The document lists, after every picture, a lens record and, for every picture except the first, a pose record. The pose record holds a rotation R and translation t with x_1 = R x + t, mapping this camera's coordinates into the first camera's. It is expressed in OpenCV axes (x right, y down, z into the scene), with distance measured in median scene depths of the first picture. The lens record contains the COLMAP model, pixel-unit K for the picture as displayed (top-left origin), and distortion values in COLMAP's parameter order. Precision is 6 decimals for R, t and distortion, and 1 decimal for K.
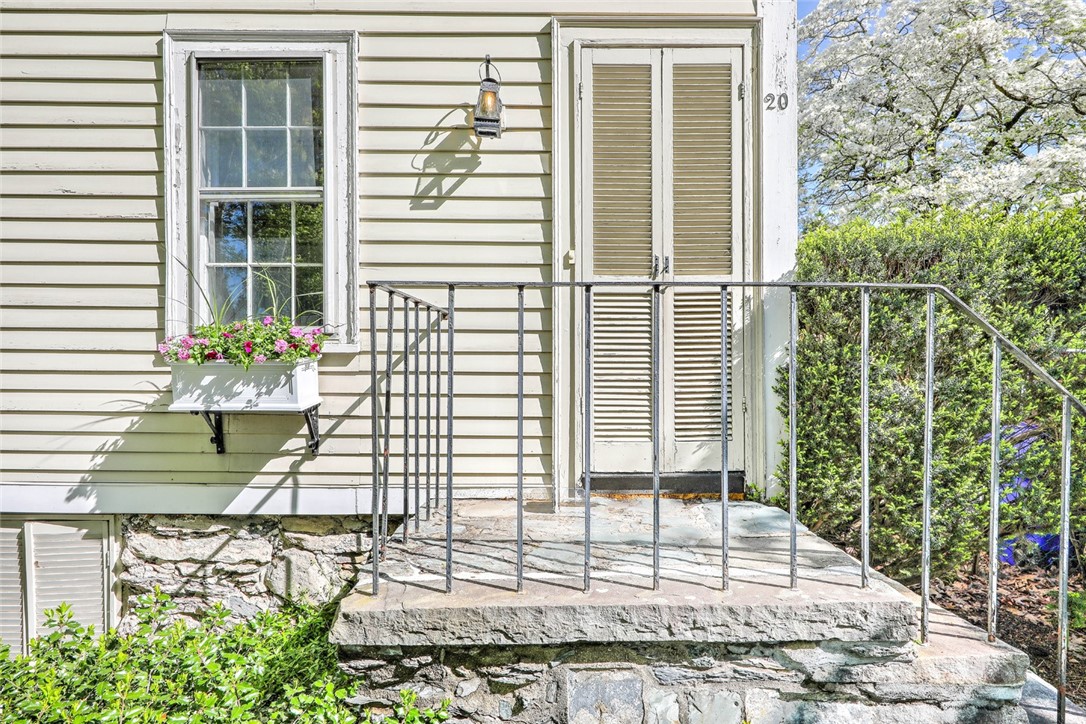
lens RADIAL K [[573.5, 0, 541.7], [0, 573.5, 372.0], [0, 0, 1]] dist [-0.001876, -0.000180]
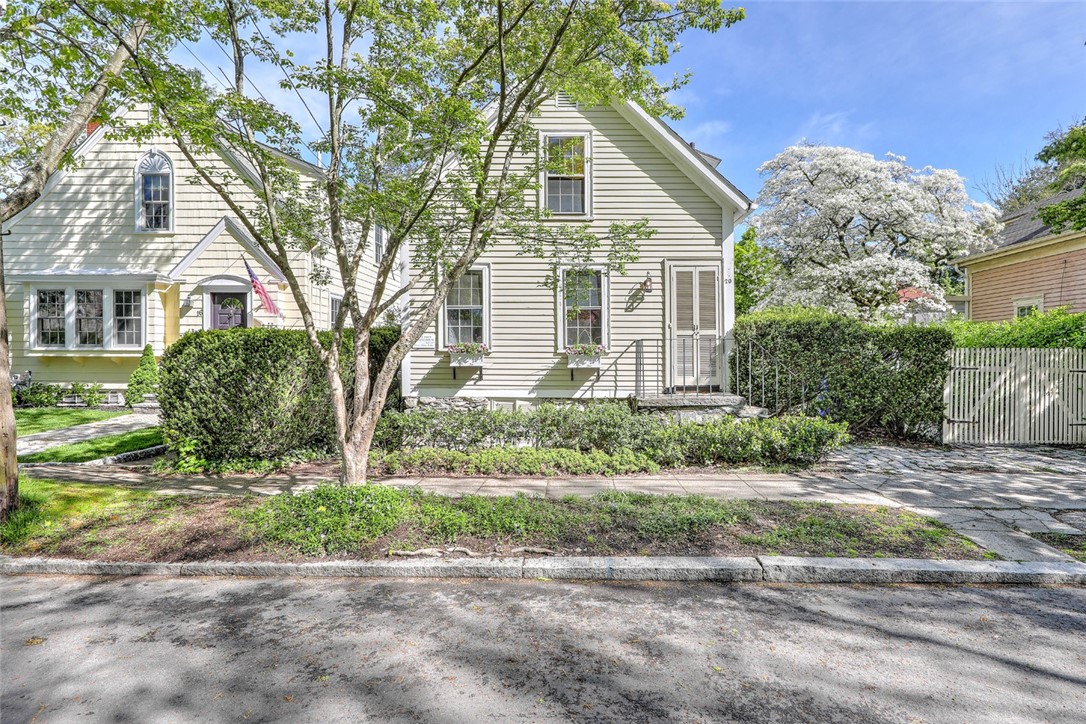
lens RADIAL K [[566.7, 0, 543.1], [0, 566.7, 359.3], [0, 0, 1]] dist [0.000738, 0.000052]
pose [[0.999535, -0.004468, -0.030164, -0.634348], [0.004116, 0.999923, -0.011721, 0.050028], [0.030214, 0.011592, 0.999476, -2.543299]]
